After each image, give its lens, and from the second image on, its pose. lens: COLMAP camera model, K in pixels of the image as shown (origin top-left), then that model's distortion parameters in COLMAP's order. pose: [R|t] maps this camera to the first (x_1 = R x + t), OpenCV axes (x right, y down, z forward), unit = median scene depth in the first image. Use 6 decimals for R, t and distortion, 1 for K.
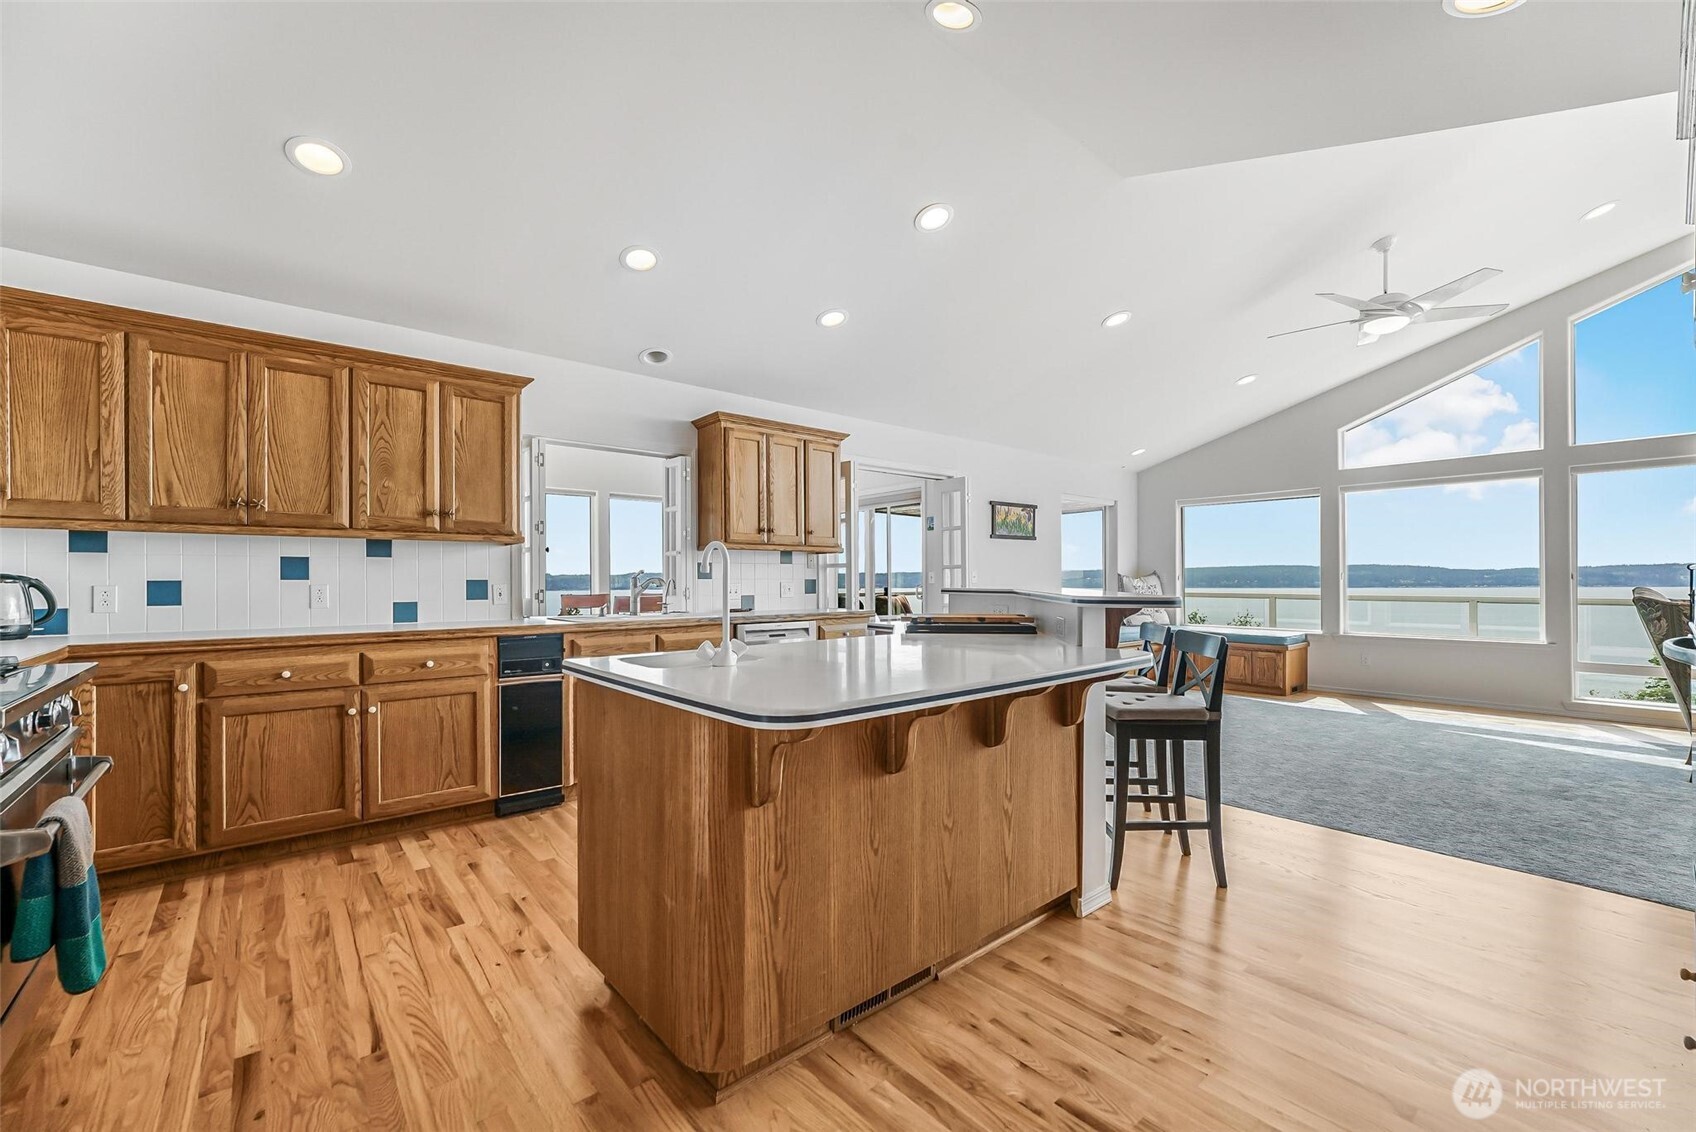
lens RADIAL K [[693.9, 0, 849.2], [0, 693.9, 582.4], [0, 0, 1]] dist [-0.000738, -0.000514]
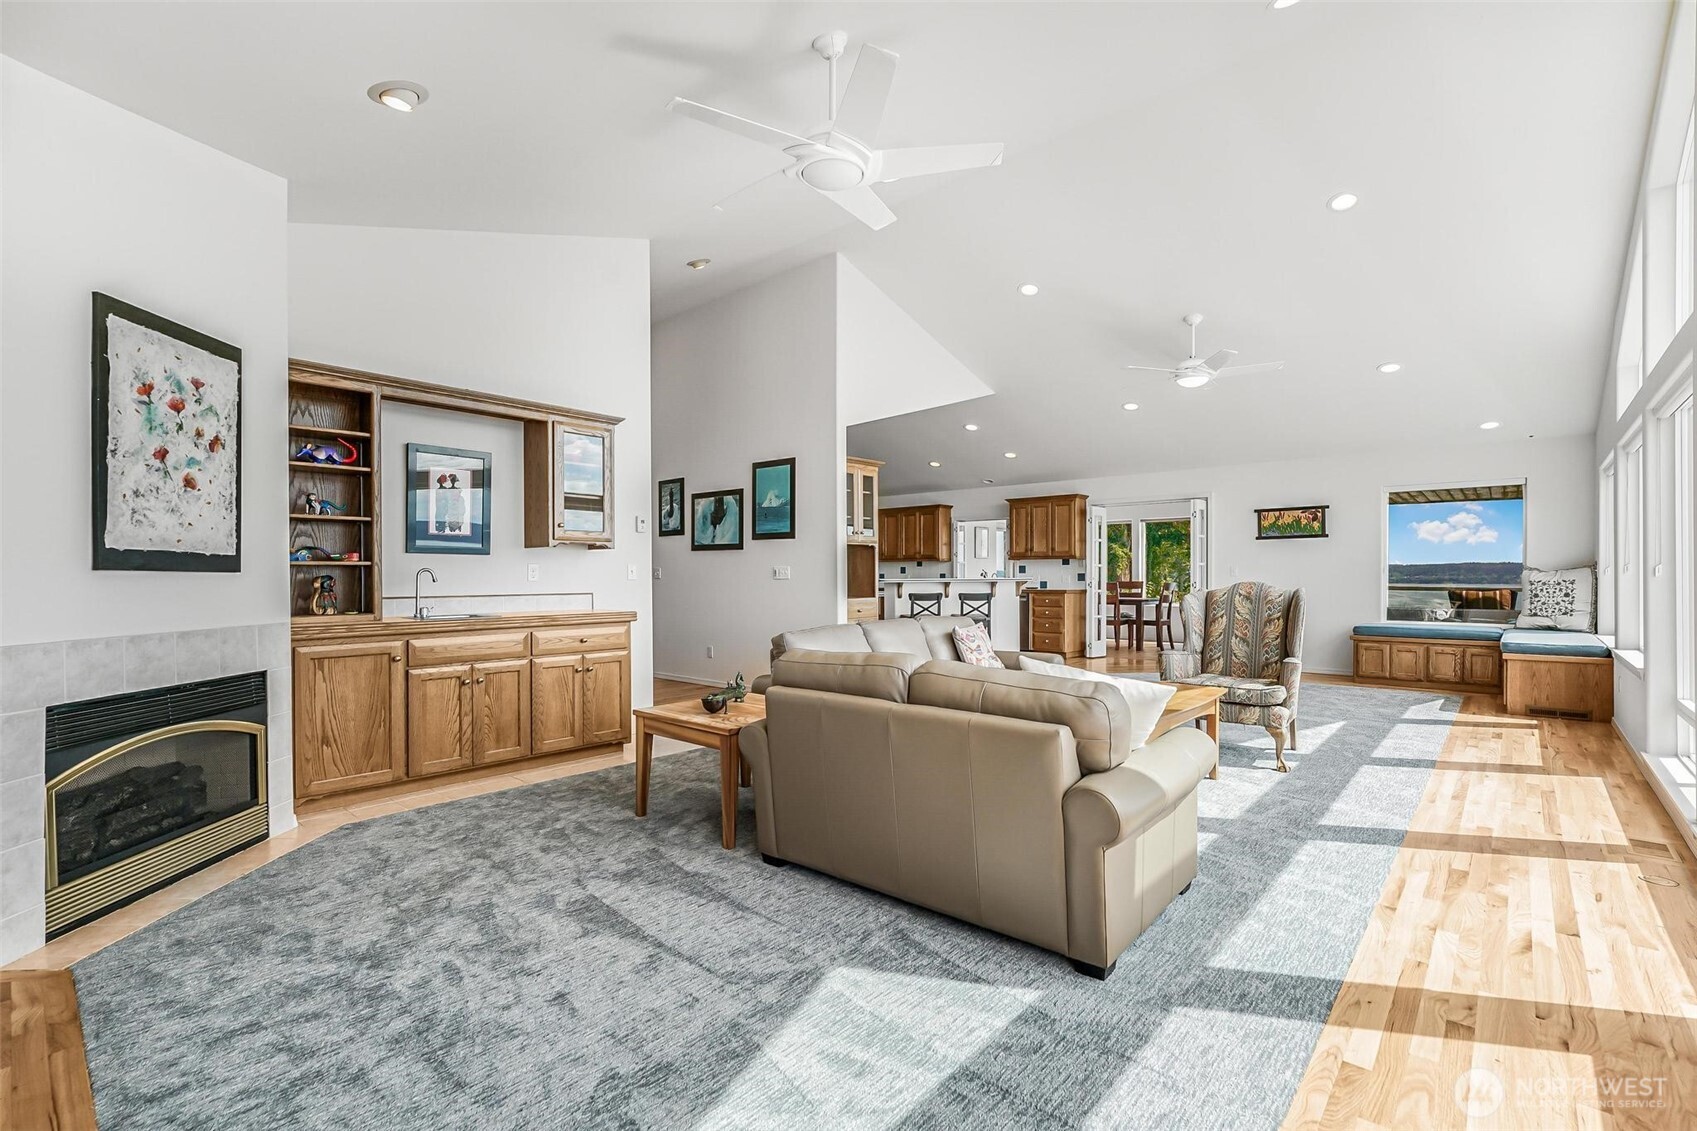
lens RADIAL K [[750.2, 0, 856.3], [0, 750.2, 576.7], [0, 0, 1]] dist [-0.023528, -0.000243]
pose [[0.140333, 0.006043, -0.990086, 1.399515], [-0.001246, 0.999982, 0.005927, -0.004864], [0.990104, 0.000402, 0.140338, 0.106824]]
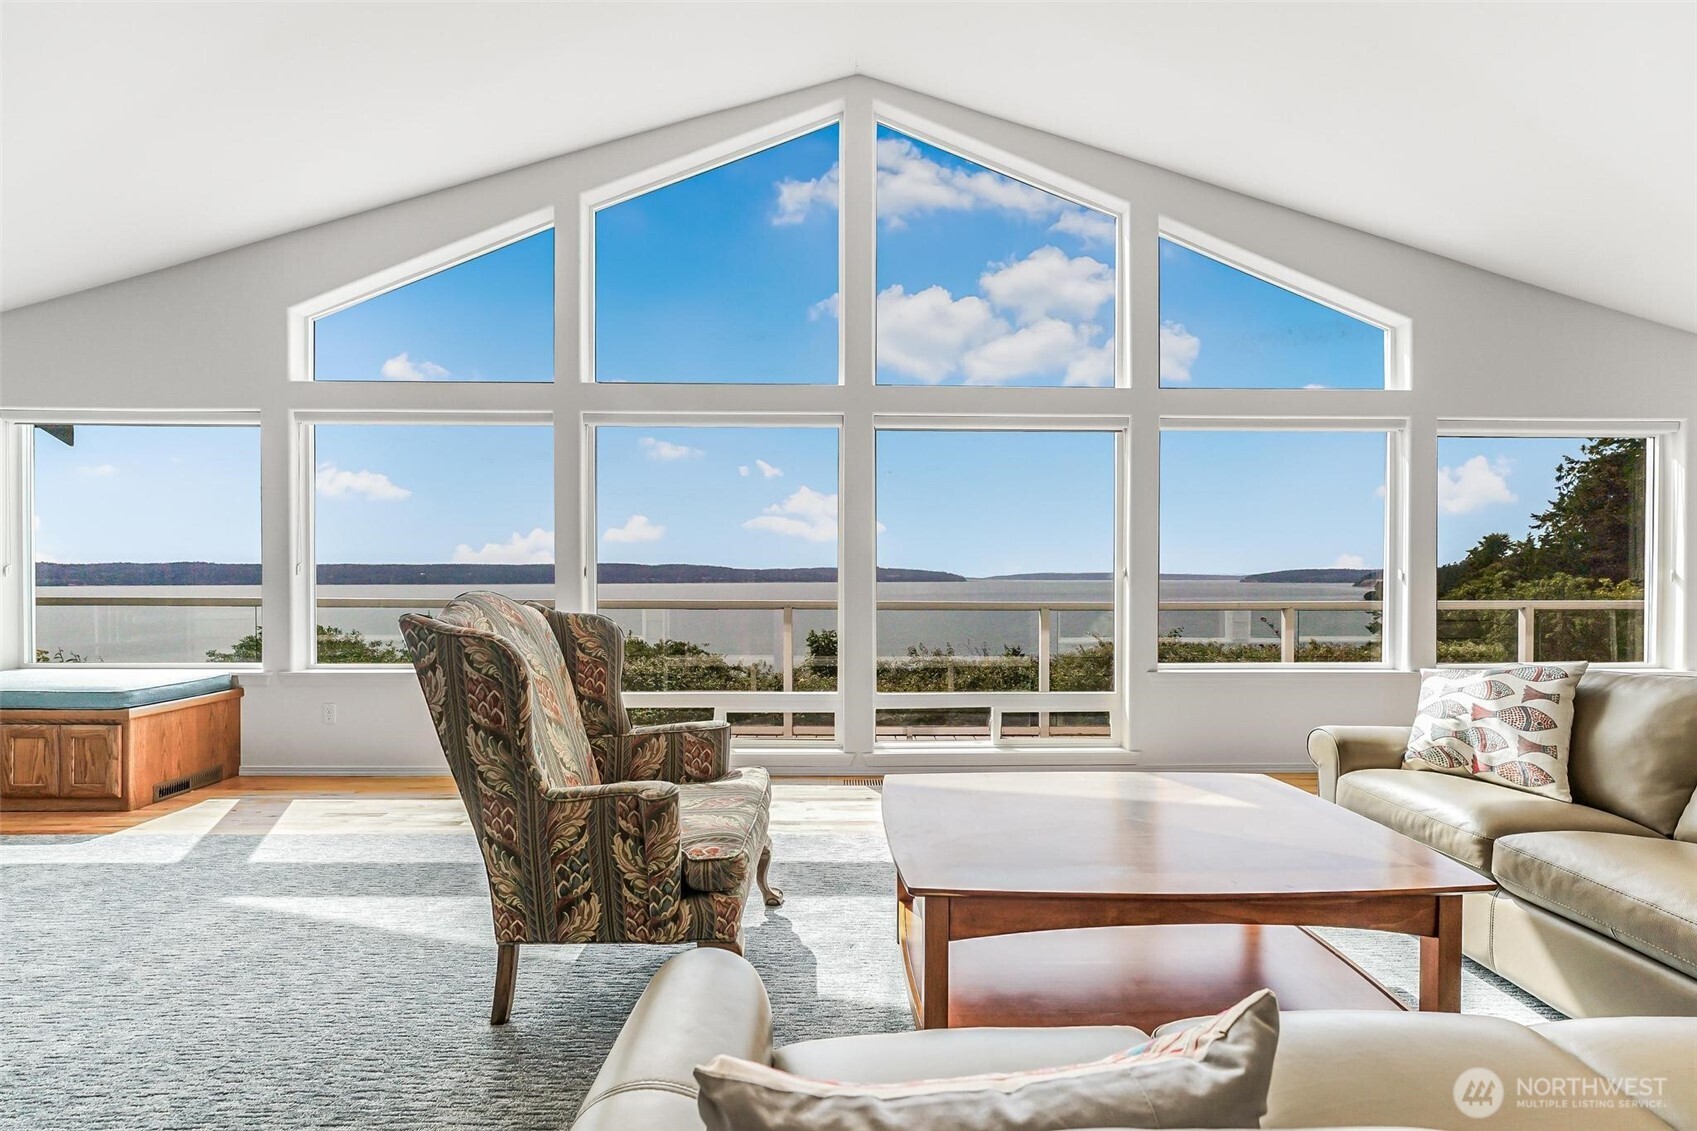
lens RADIAL K [[694.3, 0, 846.2], [0, 694.3, 575.1], [0, 0, 1]] dist [-0.000738, -0.000514]
pose [[0.630423, 0.008014, 0.776210, 0.574347], [-0.004498, 0.999968, -0.006671, -0.002221], [-0.776239, 0.000714, 0.630439, 0.301597]]
